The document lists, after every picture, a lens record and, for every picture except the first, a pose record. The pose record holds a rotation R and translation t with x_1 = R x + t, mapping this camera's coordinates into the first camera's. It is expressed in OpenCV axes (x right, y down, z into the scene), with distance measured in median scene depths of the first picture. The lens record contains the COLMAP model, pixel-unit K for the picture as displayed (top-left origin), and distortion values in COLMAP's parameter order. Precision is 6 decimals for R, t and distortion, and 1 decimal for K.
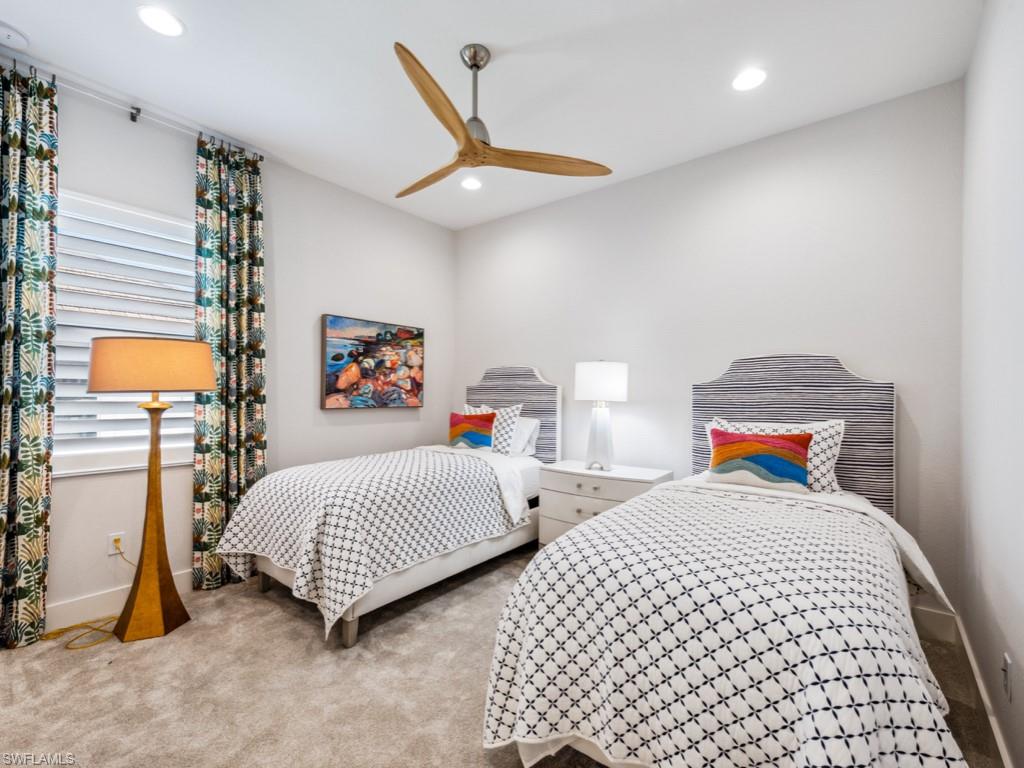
lens RADIAL K [[455.0, 0, 506.5], [0, 455.0, 387.4], [0, 0, 1]] dist [0.021769, -0.006889]
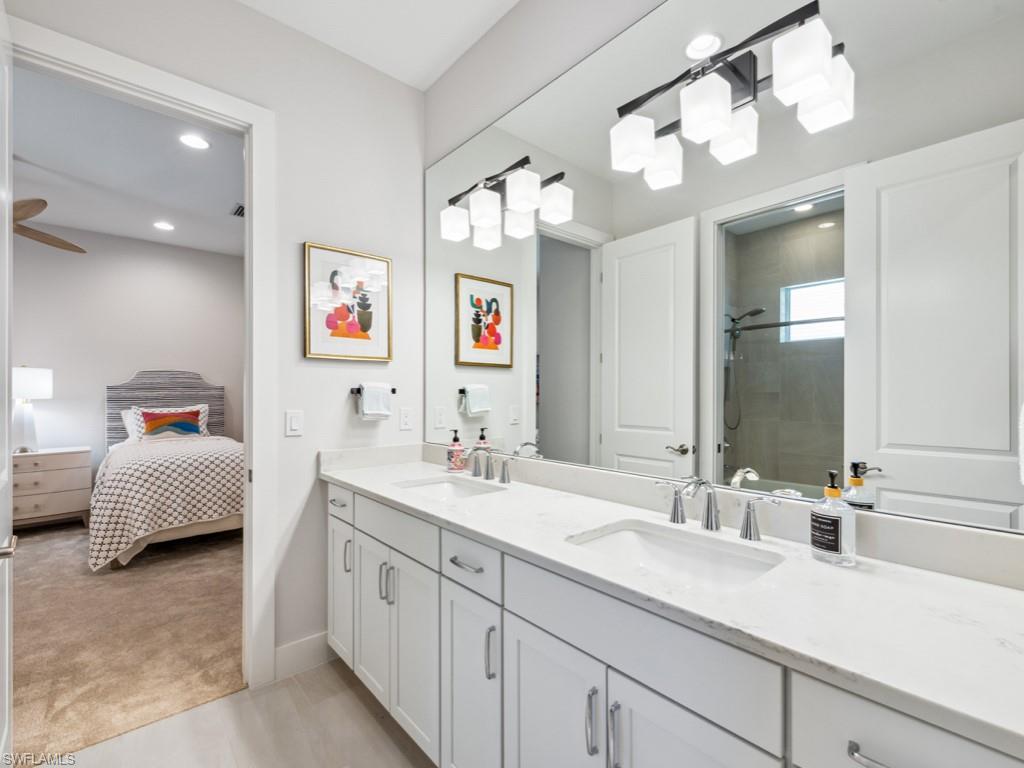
lens RADIAL K [[450.6, 0, 514.7], [0, 450.6, 388.3], [0, 0, 1]] dist [0.002107, 0.000282]
pose [[0.145763, -0.003031, 0.989315, -1.094014], [-0.010391, 0.999935, 0.004595, -0.023887], [-0.989265, -0.010950, 0.145722, -0.688764]]
